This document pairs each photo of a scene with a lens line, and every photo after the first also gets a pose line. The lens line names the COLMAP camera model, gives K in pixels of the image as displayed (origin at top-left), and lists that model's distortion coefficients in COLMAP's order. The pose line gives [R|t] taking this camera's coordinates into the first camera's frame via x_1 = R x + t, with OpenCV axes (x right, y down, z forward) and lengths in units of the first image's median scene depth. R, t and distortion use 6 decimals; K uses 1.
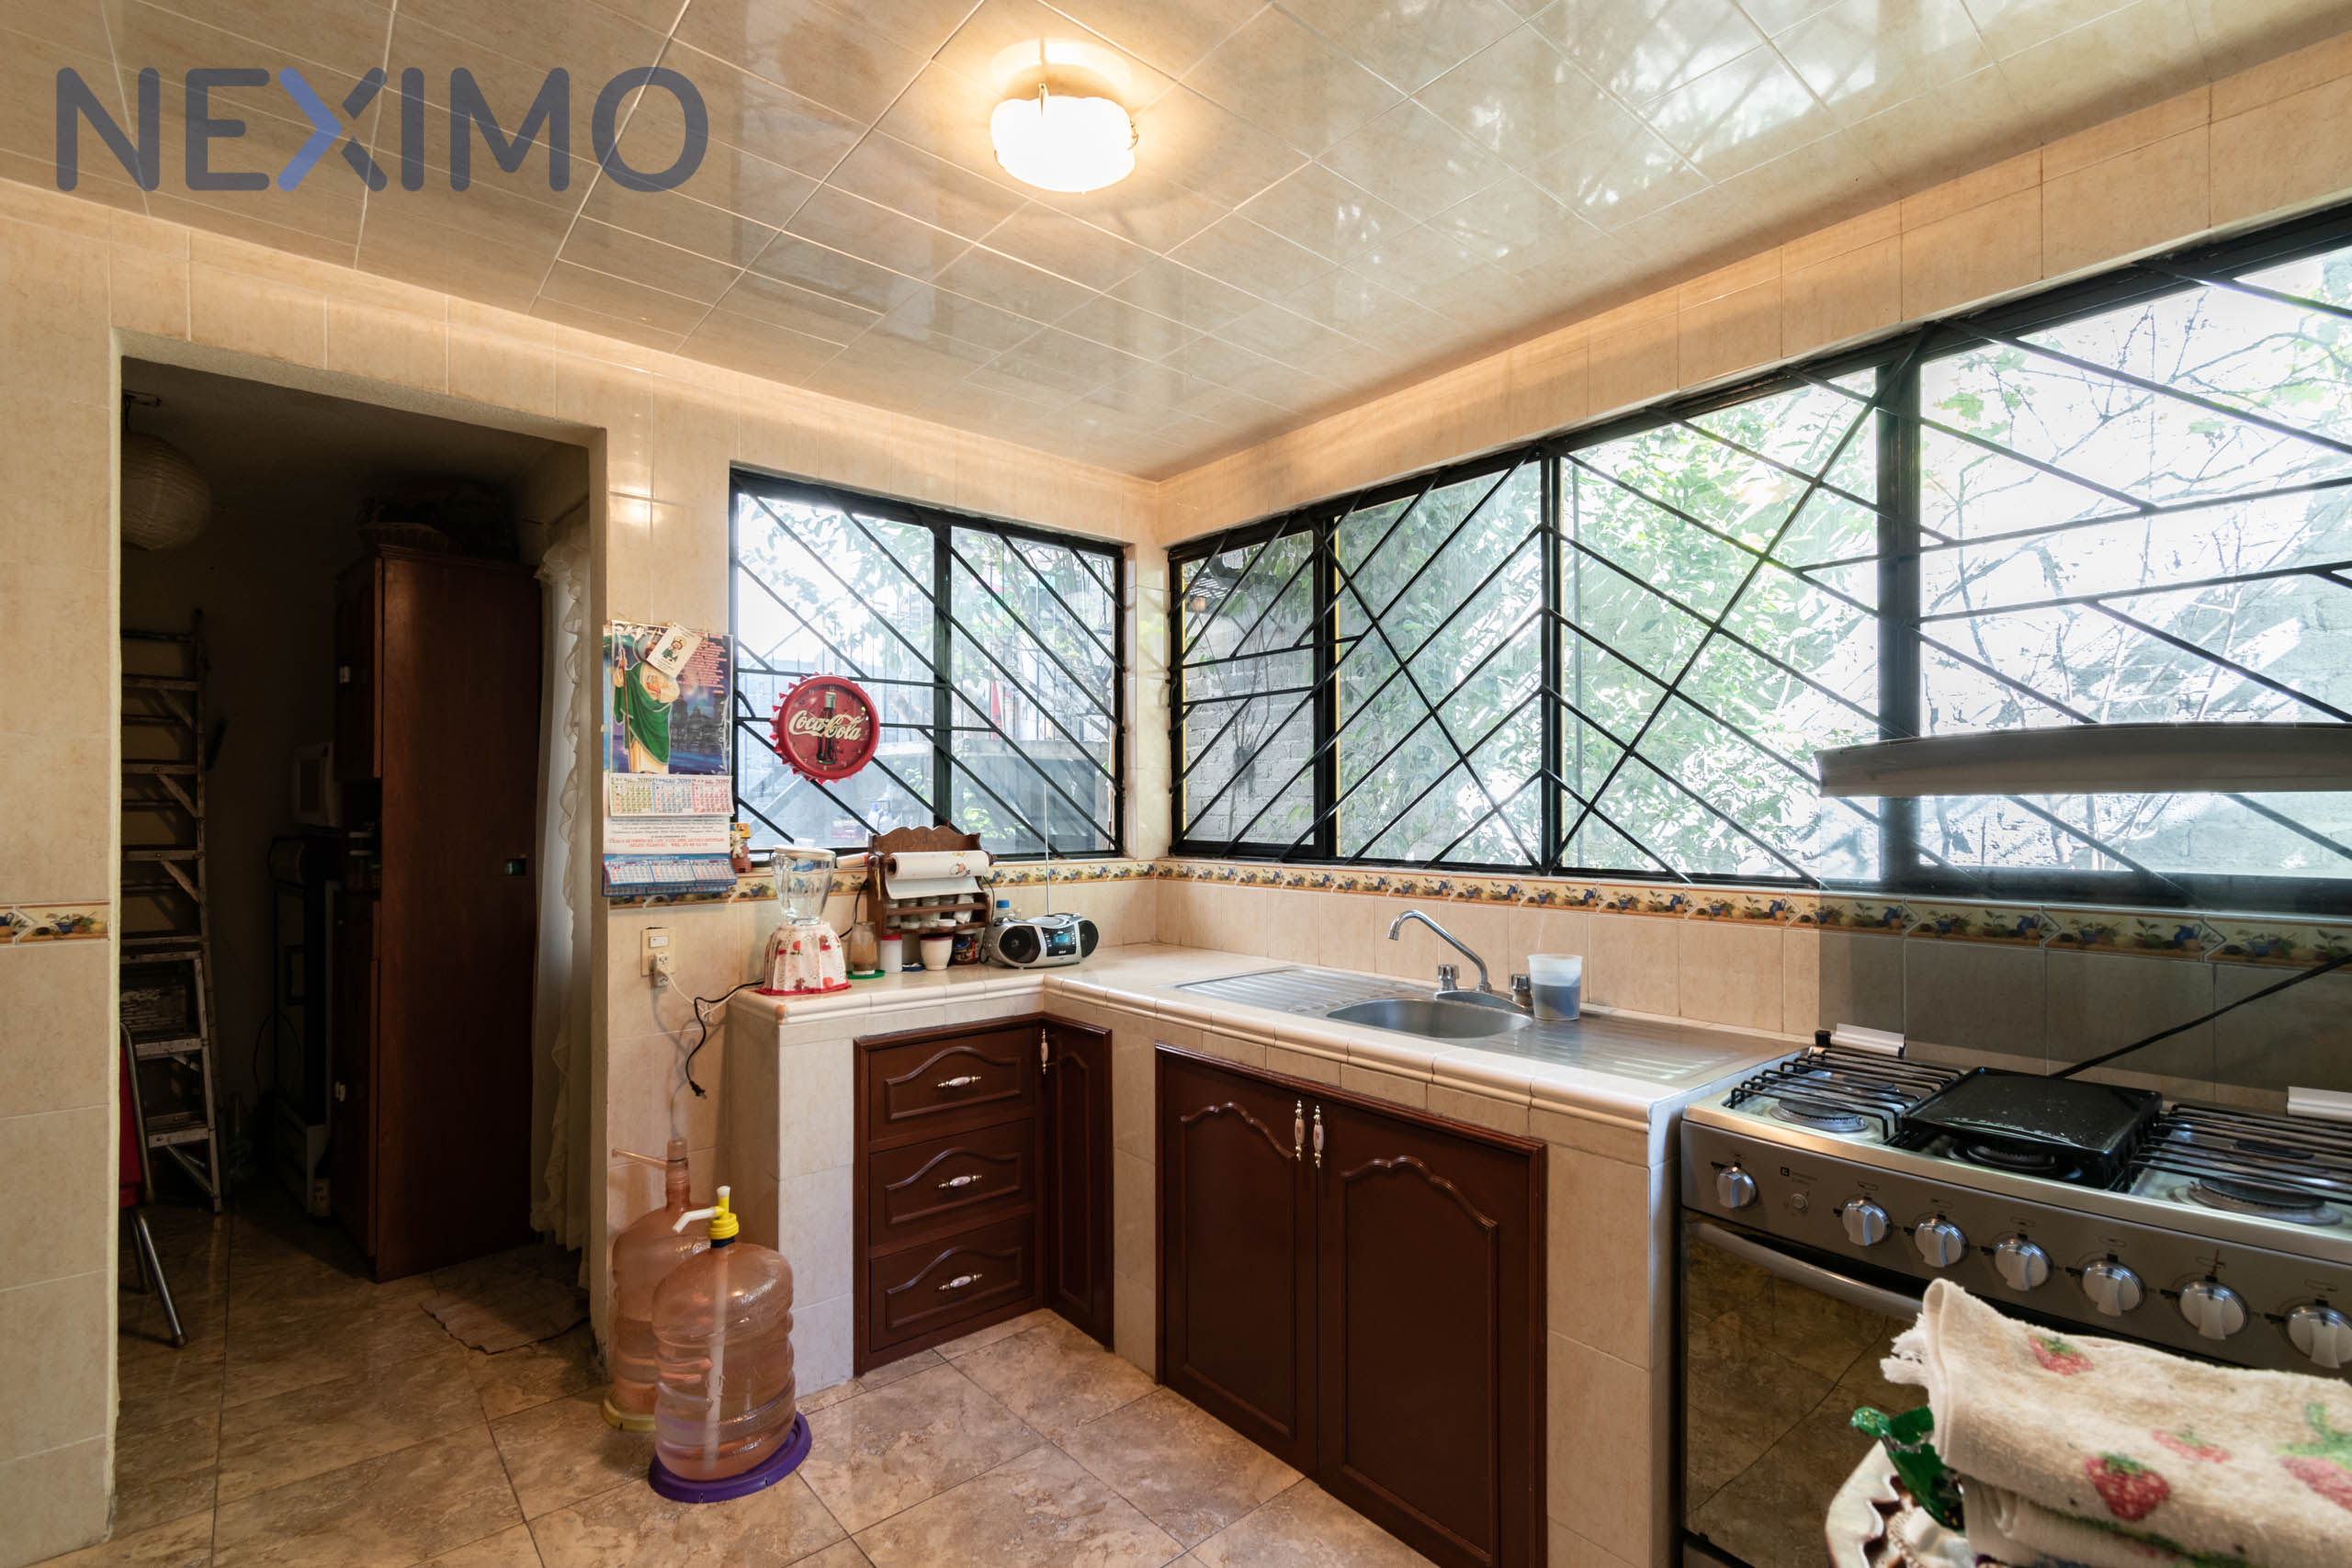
lens RADIAL K [[1064.0, 0, 1184.6], [0, 1064.0, 801.0], [0, 0, 1]] dist [0.003562, 0.000463]
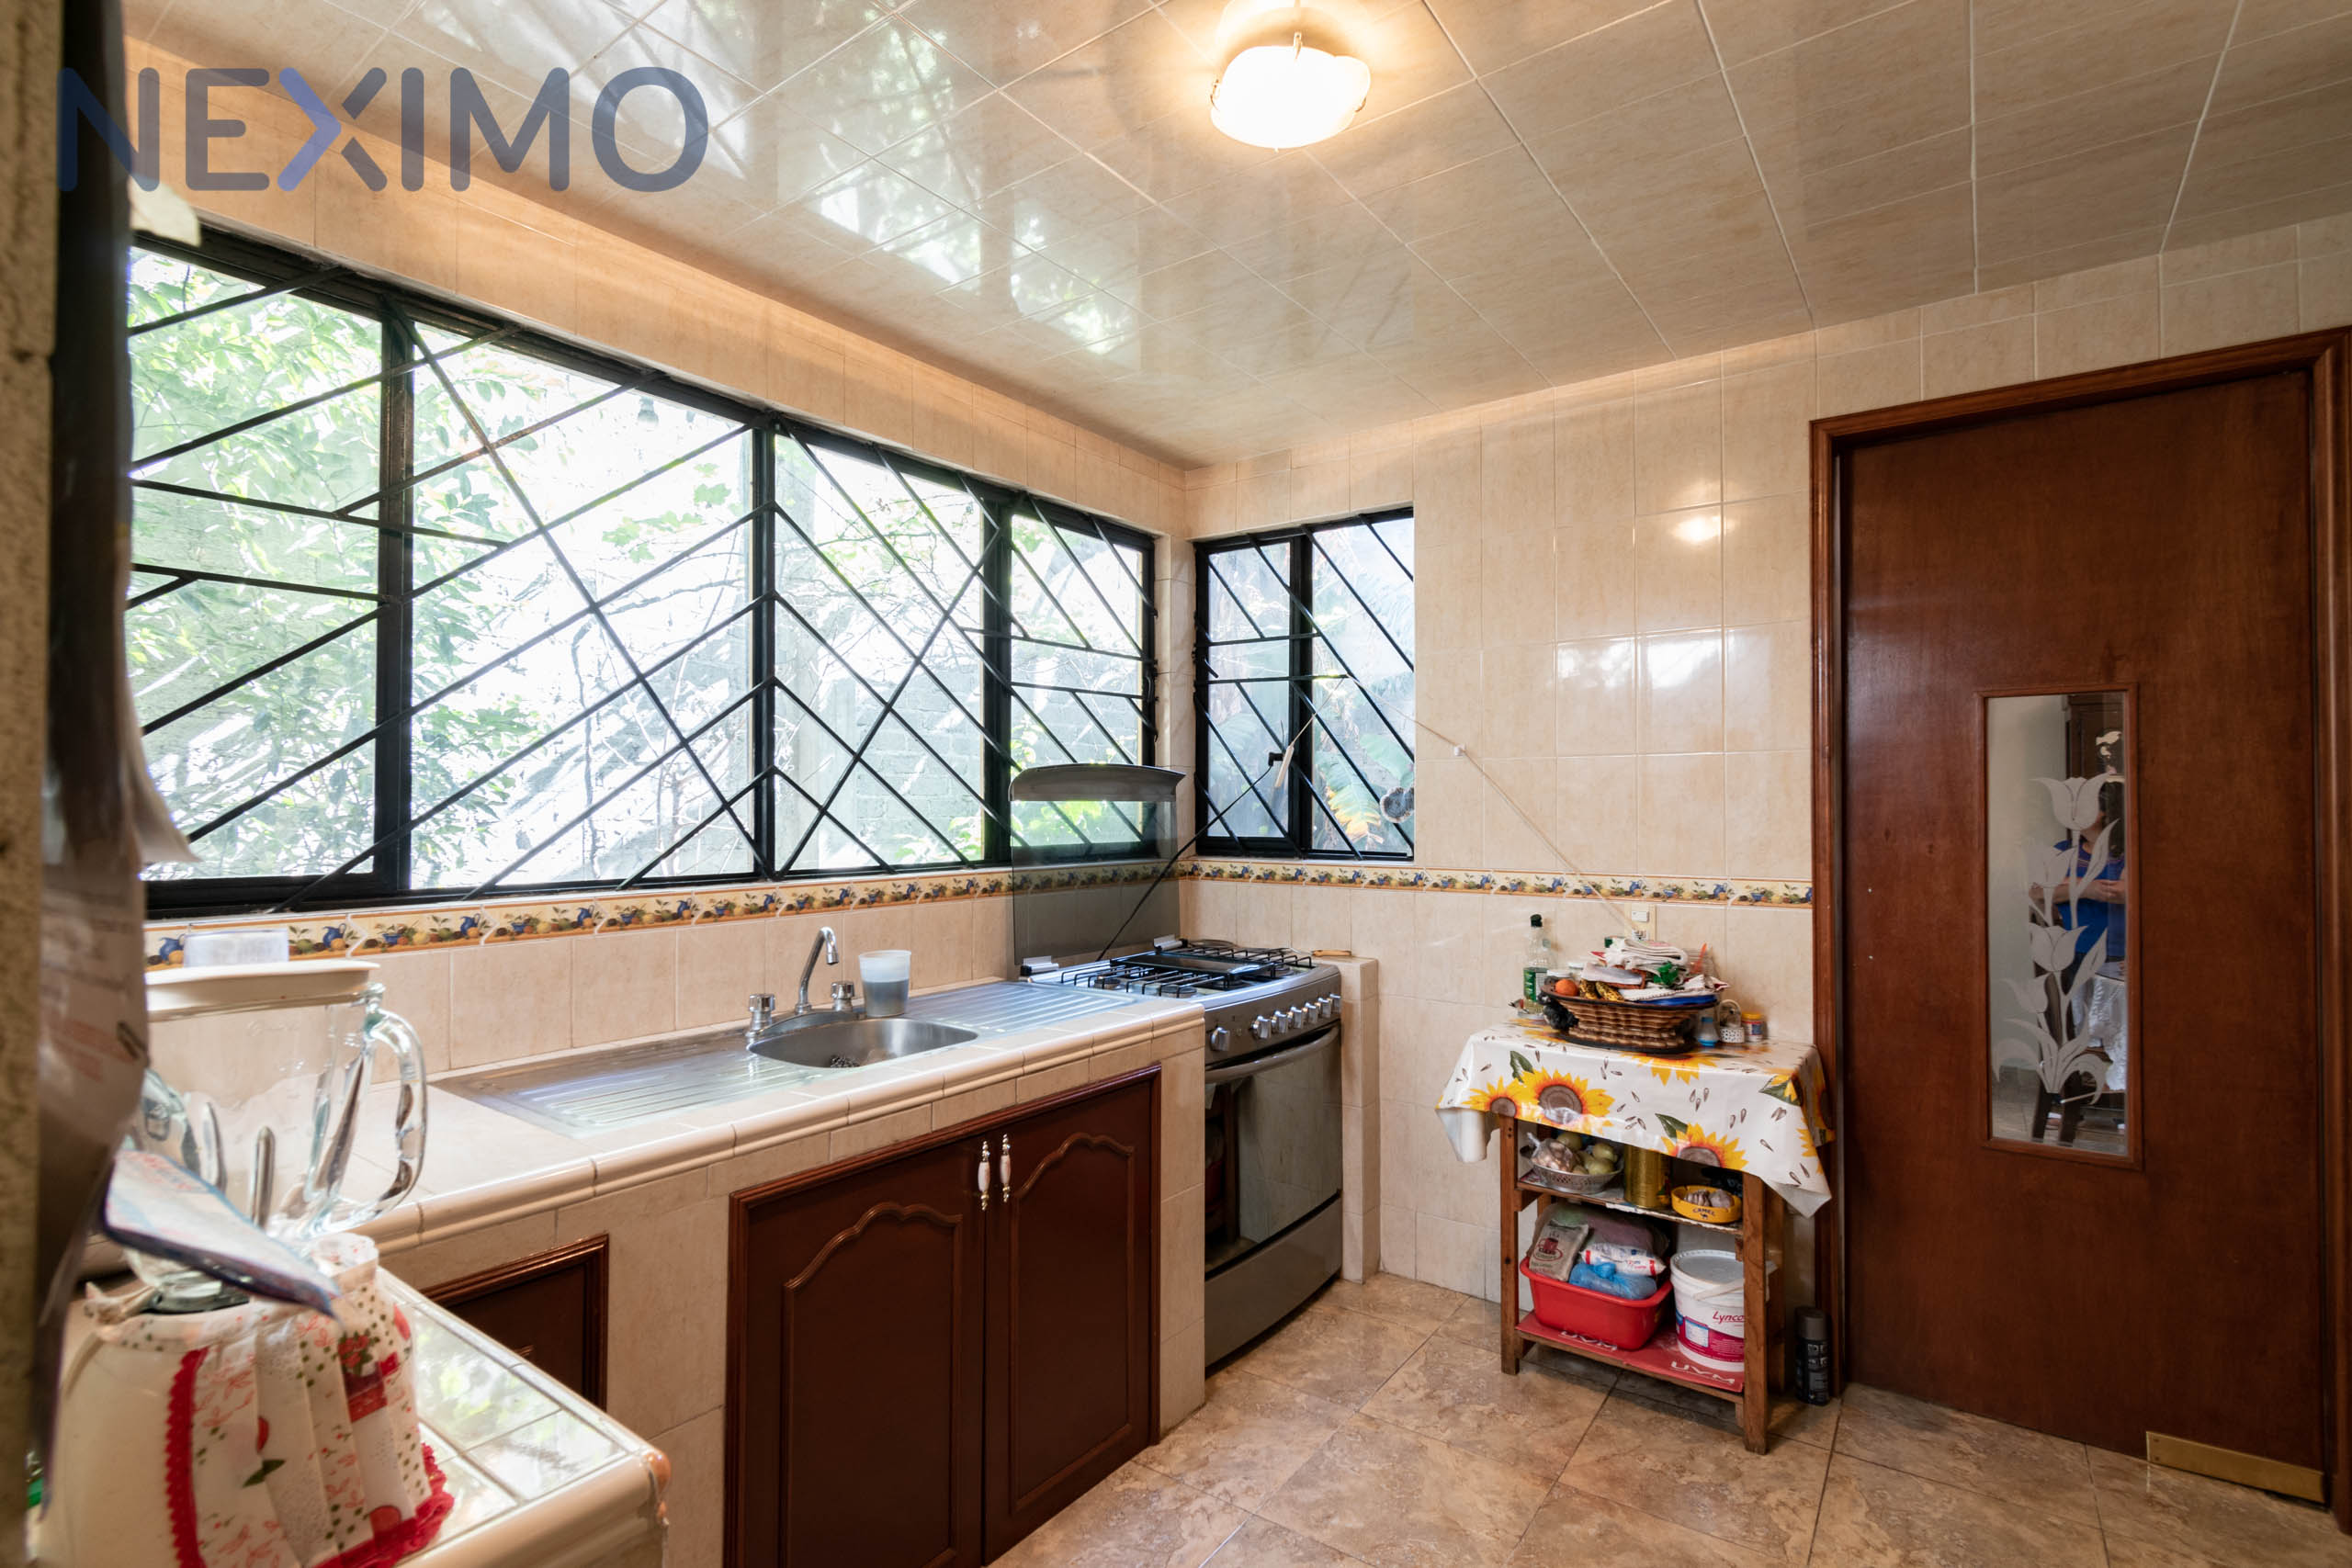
lens RADIAL K [[1118.3, 0, 1179.8], [0, 1118.3, 785.9], [0, 0, 1]] dist [0.001797, -0.000084]
pose [[-0.239364, 0.024994, 0.970608, -0.695781], [0.000980, 0.999674, -0.025501, 0.012223], [-0.970929, -0.005153, -0.239311, 0.898520]]
